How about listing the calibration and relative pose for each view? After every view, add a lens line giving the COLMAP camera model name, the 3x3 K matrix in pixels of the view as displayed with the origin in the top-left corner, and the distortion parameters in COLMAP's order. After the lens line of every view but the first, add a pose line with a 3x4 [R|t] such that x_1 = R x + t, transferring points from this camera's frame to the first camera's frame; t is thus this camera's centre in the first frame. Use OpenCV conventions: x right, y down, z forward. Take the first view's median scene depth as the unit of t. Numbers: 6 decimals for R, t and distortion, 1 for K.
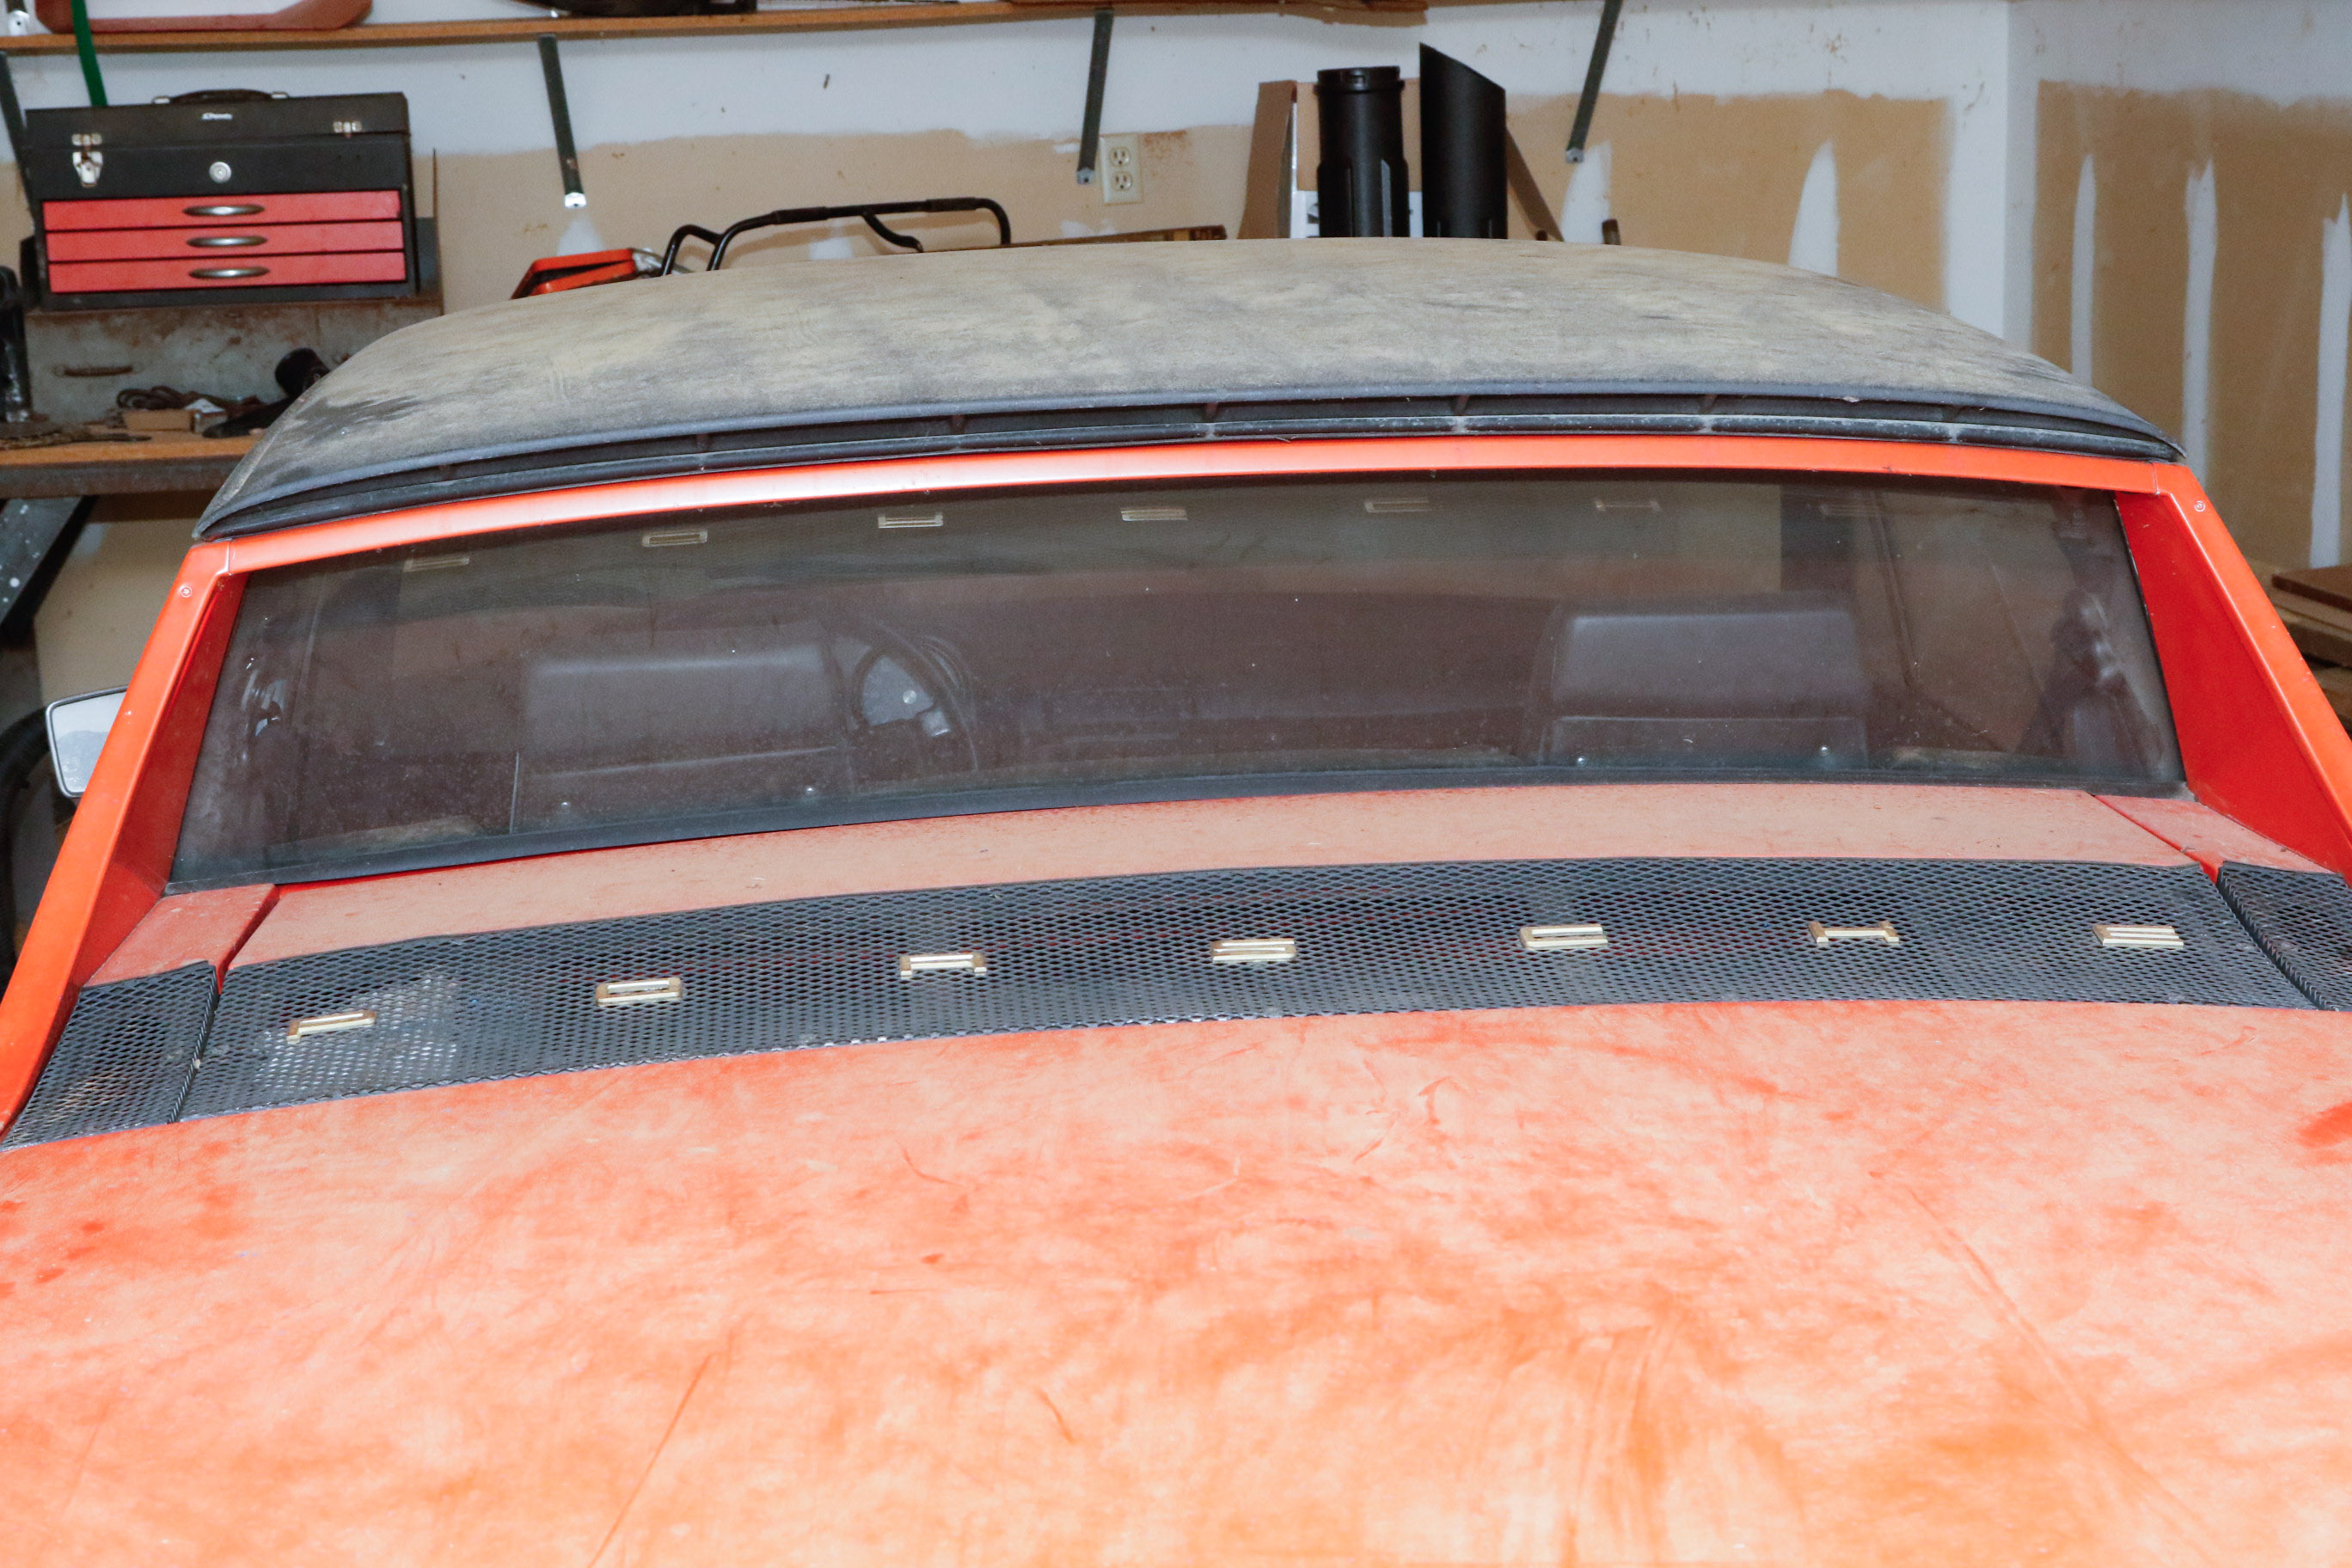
lens RADIAL K [[3630.7, 0, 1177.2], [0, 3630.7, 813.0], [0, 0, 1]] dist [-0.032869, 0.180985]
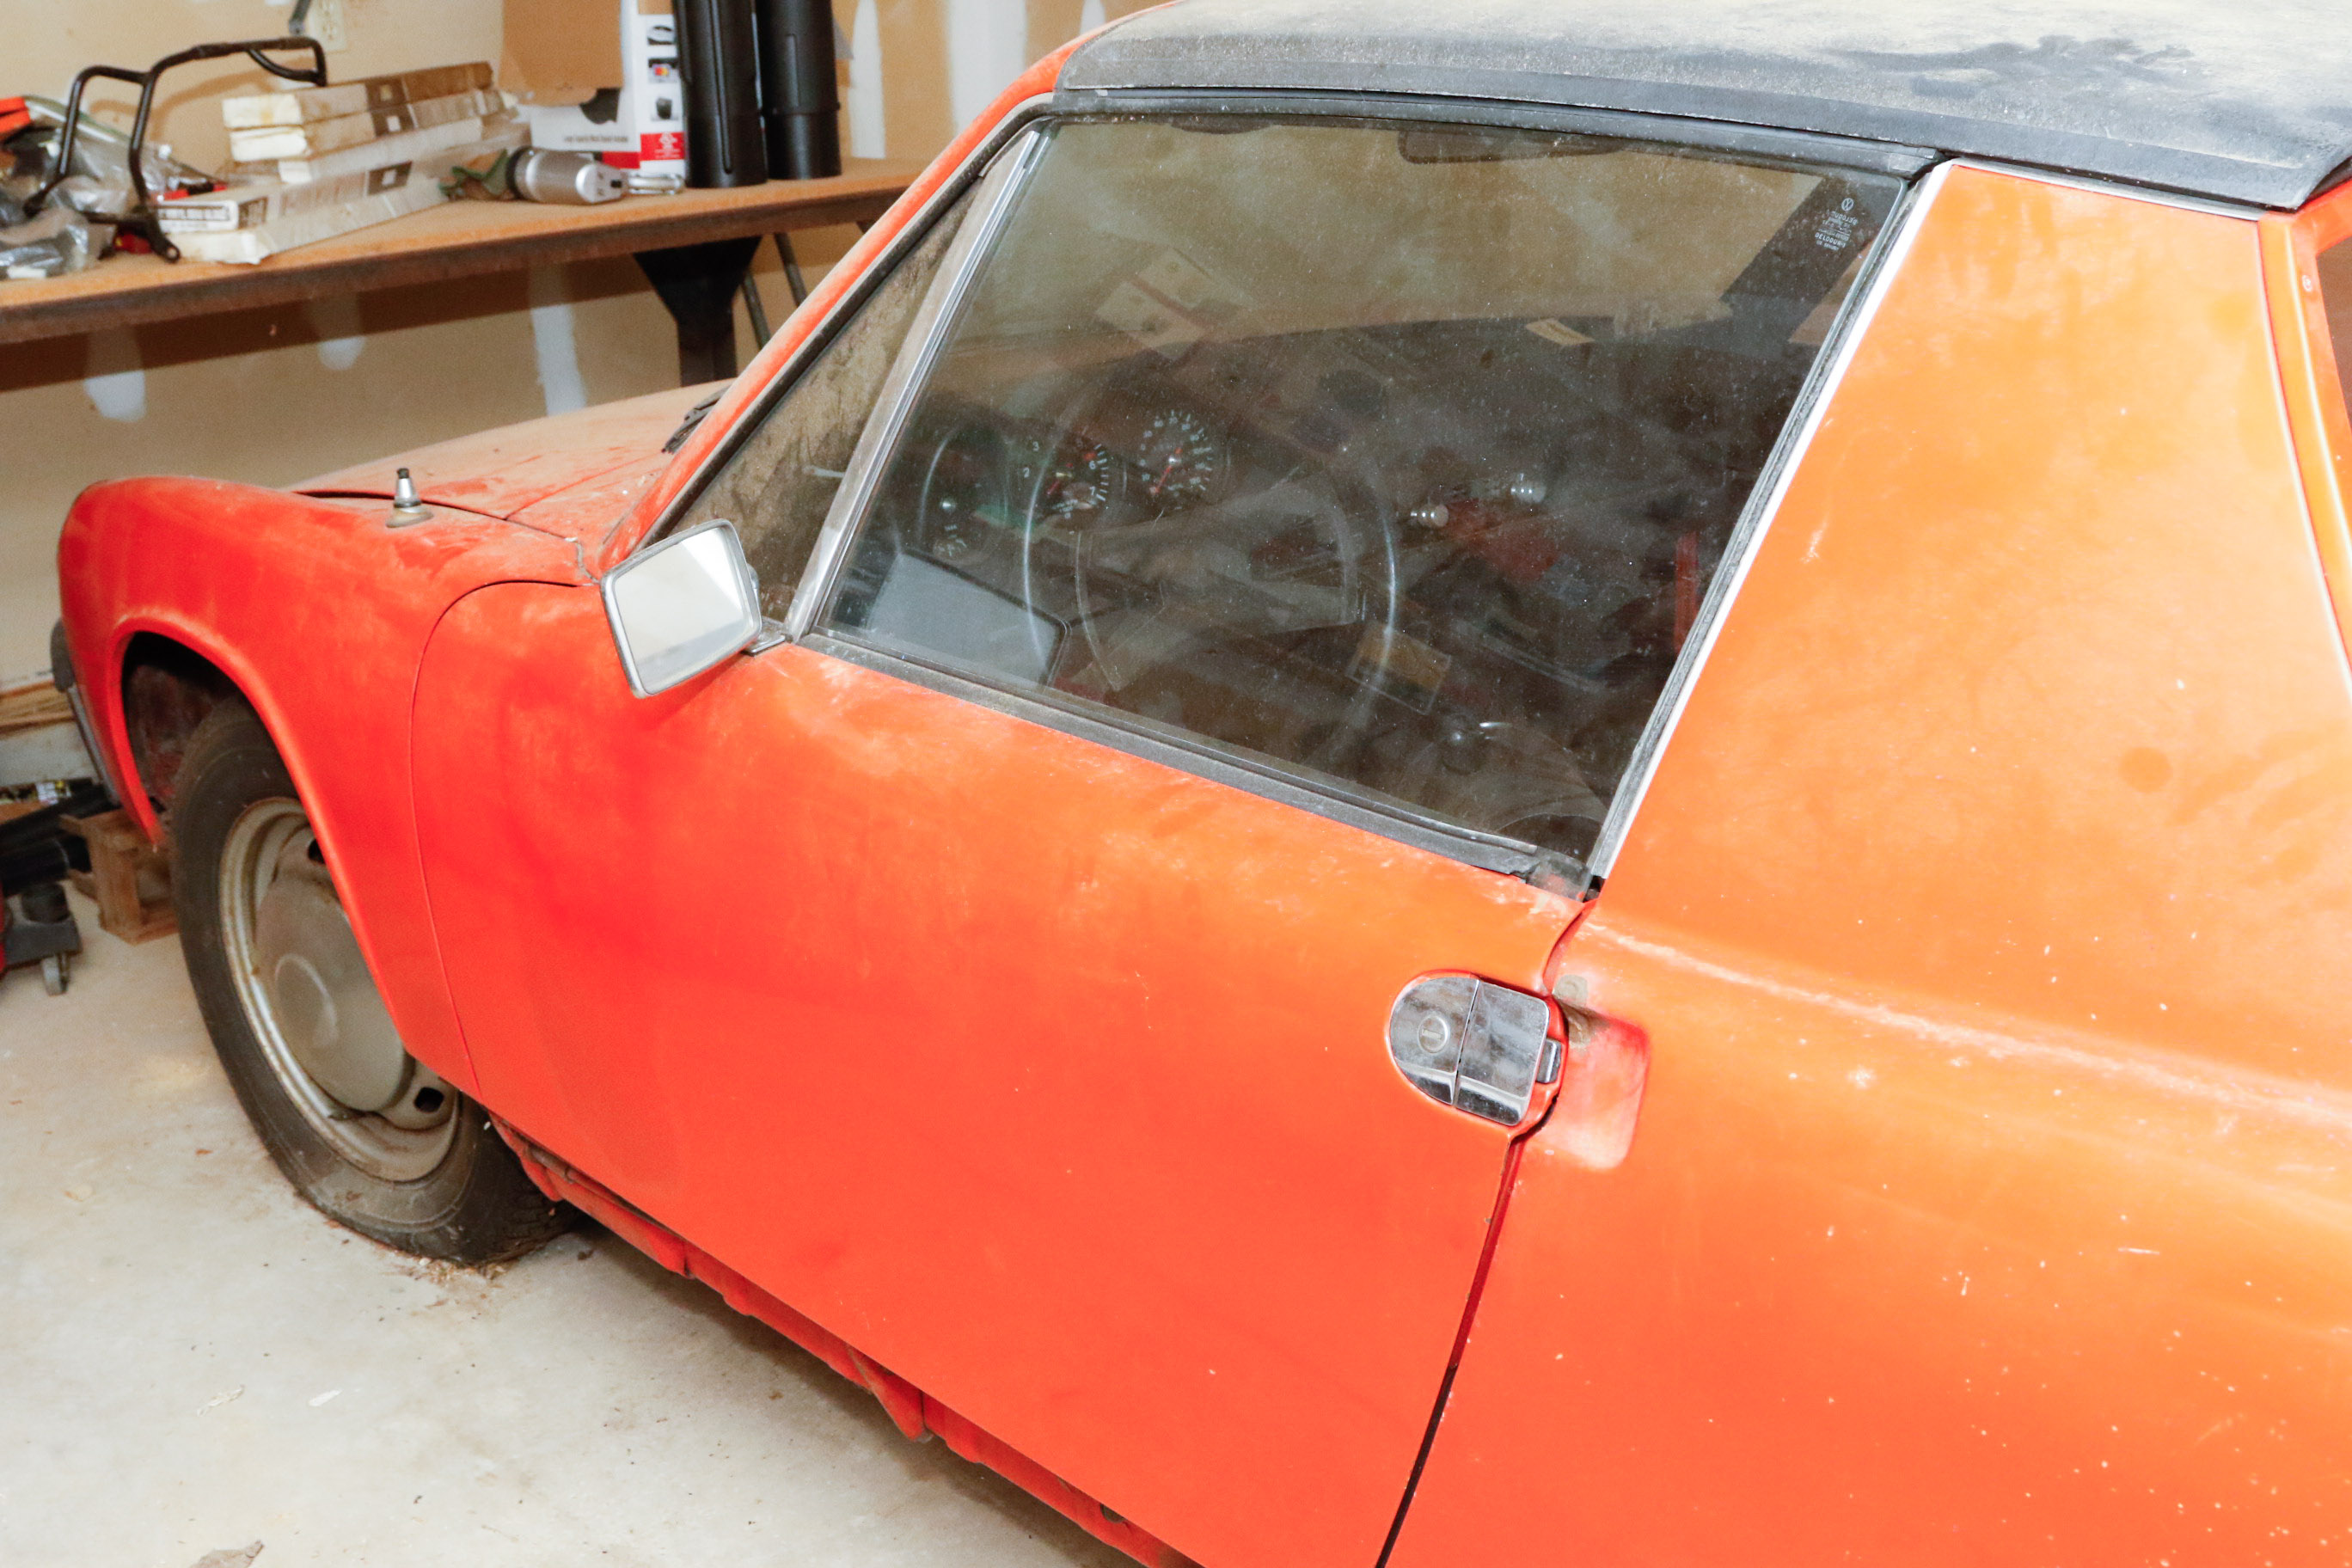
lens RADIAL K [[2558.1, 0, 1184.3], [0, 2558.1, 838.5], [0, 0, 1]] dist [-0.138356, 0.086888]
pose [[0.802538, -0.195682, 0.563598, -0.326637], [0.133762, 0.979647, 0.149664, -0.024708], [-0.581413, -0.044723, 0.812378, 0.318540]]
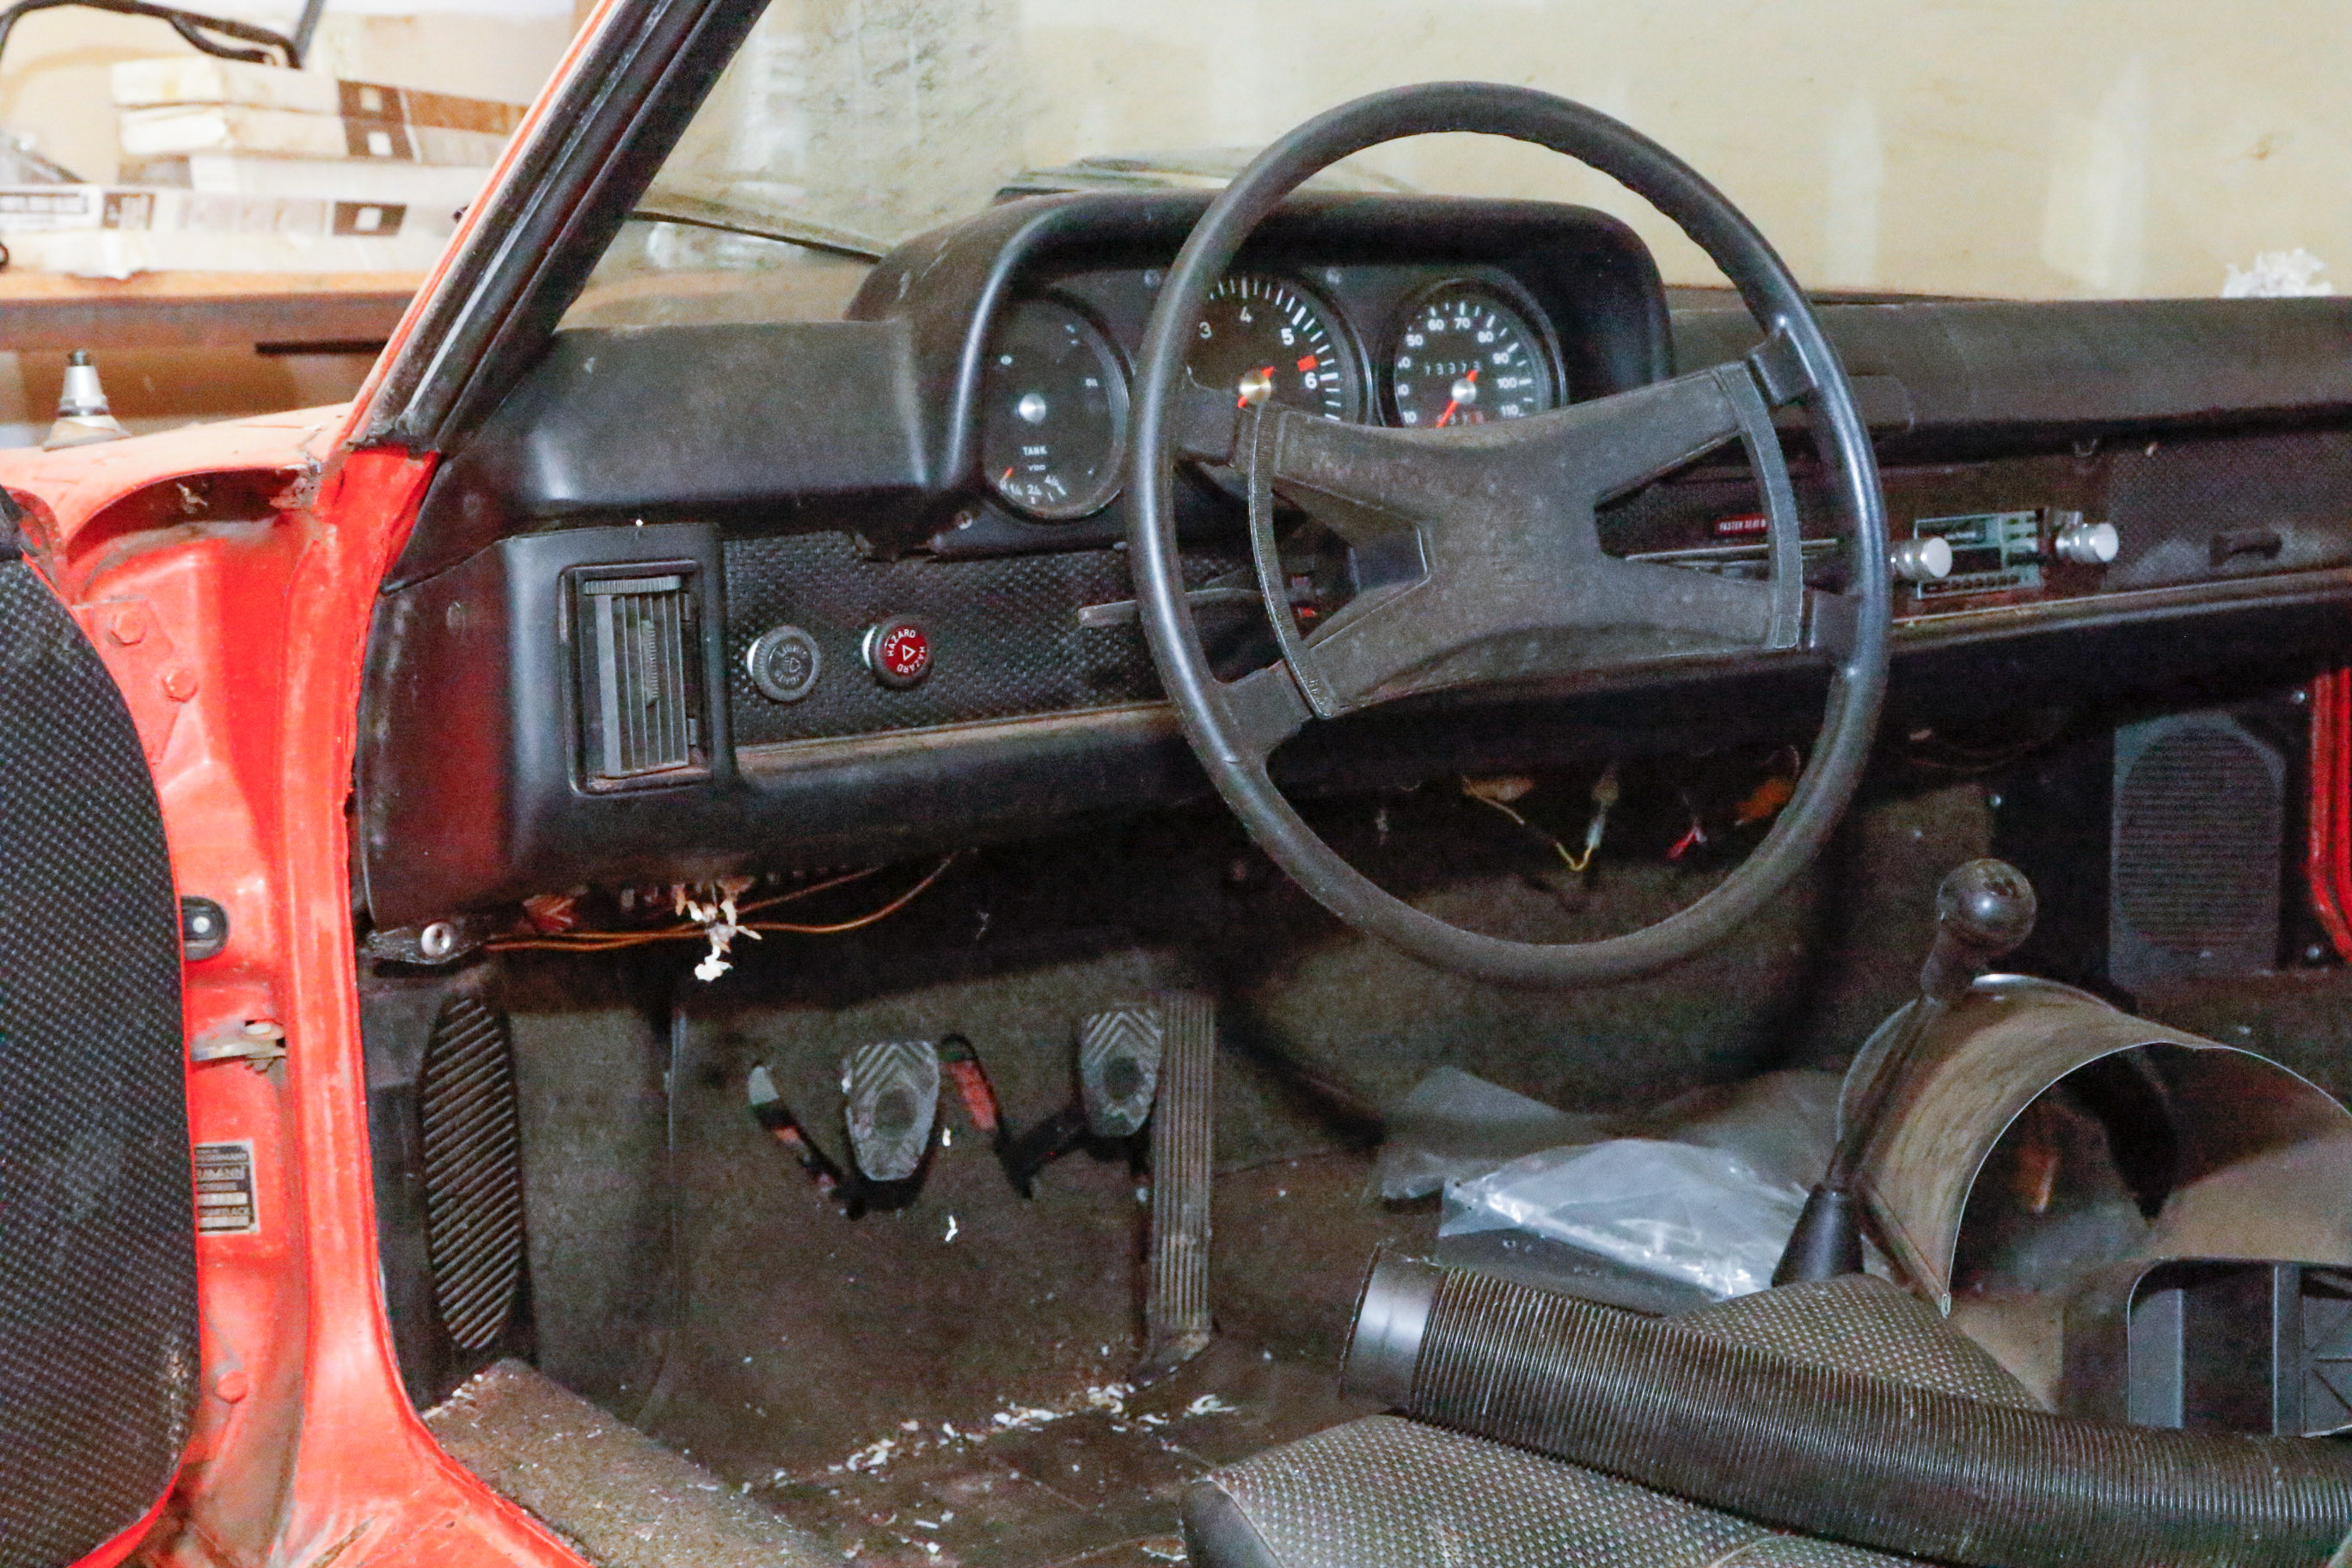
lens RADIAL K [[3065.8, 0, 1175.7], [0, 3065.8, 816.4], [0, 0, 1]] dist [-0.072312, 0.064200]
pose [[0.866789, -0.073581, 0.493217, -0.231757], [0.105167, 0.993782, -0.036565, 0.027936], [-0.487460, 0.083564, 0.869138, 0.451655]]
